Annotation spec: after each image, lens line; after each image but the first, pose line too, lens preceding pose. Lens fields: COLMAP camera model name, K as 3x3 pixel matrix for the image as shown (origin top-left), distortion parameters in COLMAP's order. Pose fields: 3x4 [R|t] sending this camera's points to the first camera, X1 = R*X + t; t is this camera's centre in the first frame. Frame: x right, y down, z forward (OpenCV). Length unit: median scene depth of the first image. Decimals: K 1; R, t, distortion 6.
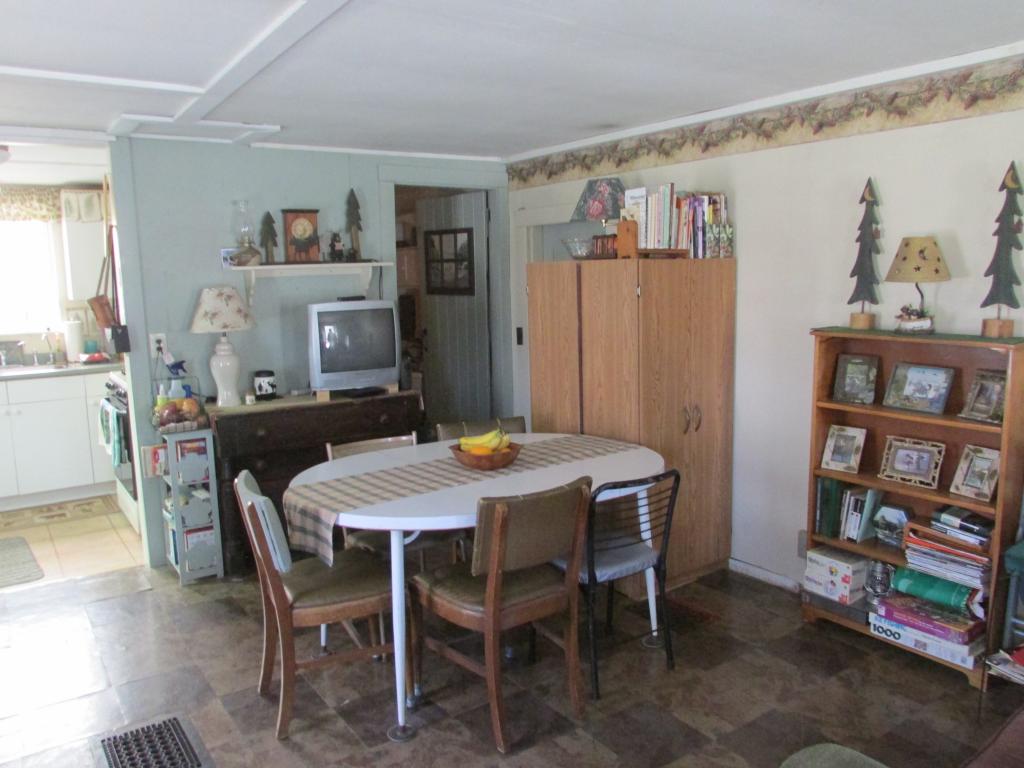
lens RADIAL K [[769.2, 0, 512.0], [0, 769.2, 384.0], [0, 0, 1]] dist [-0.053201, 0.007371]
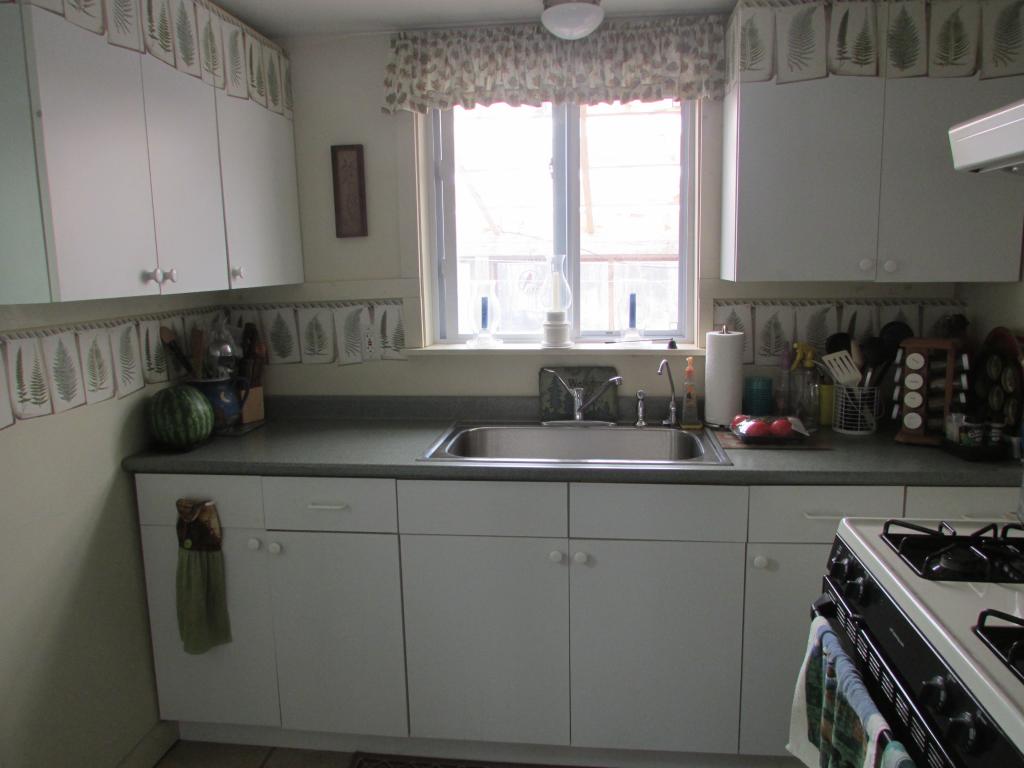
lens RADIAL K [[795.9, 0, 512.0], [0, 795.9, 384.0], [0, 0, 1]] dist [-0.000172, 0.001860]
pose [[0.741191, 0.111070, -0.662042, -0.375591], [-0.087818, 0.993785, 0.068409, -0.075171], [0.665525, 0.007435, 0.746338, 0.593089]]
